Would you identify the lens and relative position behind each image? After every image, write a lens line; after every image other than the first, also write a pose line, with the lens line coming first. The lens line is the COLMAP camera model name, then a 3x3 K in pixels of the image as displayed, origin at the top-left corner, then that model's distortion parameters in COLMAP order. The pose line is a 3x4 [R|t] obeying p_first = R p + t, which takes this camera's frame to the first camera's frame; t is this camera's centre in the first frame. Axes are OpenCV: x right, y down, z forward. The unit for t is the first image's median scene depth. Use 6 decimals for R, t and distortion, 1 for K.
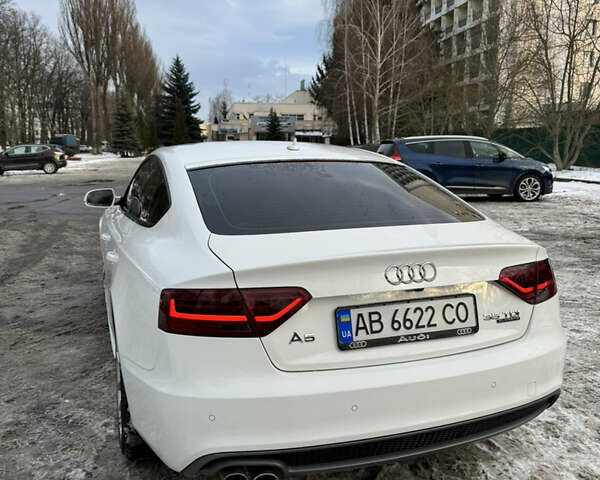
lens RADIAL K [[562.9, 0, 293.7], [0, 562.9, 243.3], [0, 0, 1]] dist [0.160381, -0.331480]
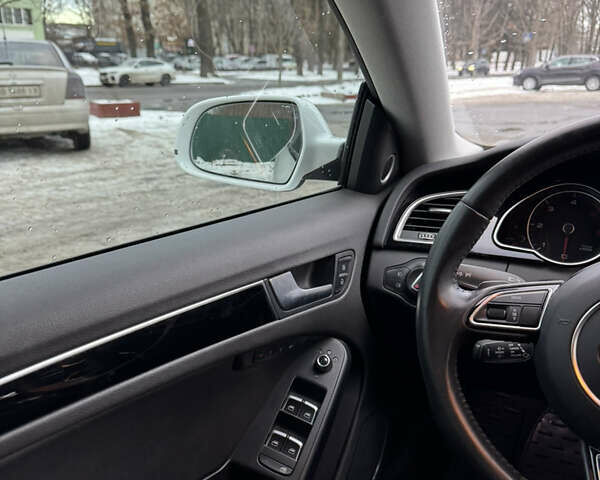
lens RADIAL K [[562.9, 0, 293.7], [0, 562.9, 243.3], [0, 0, 1]] dist [0.160381, -0.331480]
pose [[0.618806, 0.232881, -0.750230, -0.261775], [-0.128691, 0.972196, 0.195634, -0.176319], [0.774930, -0.024511, 0.631571, 1.811049]]
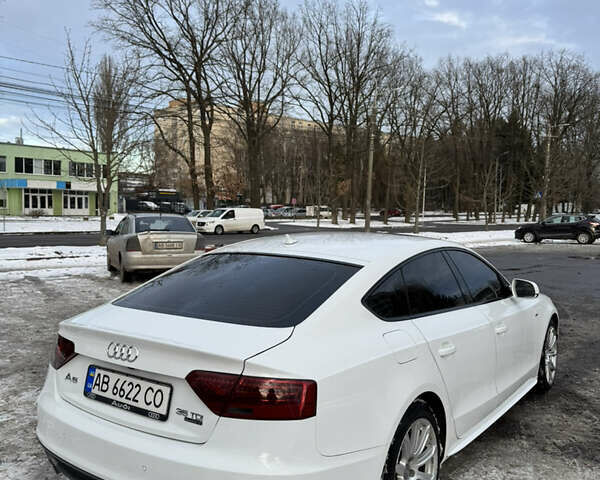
lens RADIAL K [[562.9, 0, 293.7], [0, 562.9, 243.3], [0, 0, 1]] dist [0.160381, -0.331480]
pose [[0.567538, 0.057456, -0.821340, 1.356625], [-0.150155, 0.988056, -0.034637, -0.185883], [0.809540, 0.142986, 0.569386, 0.513025]]
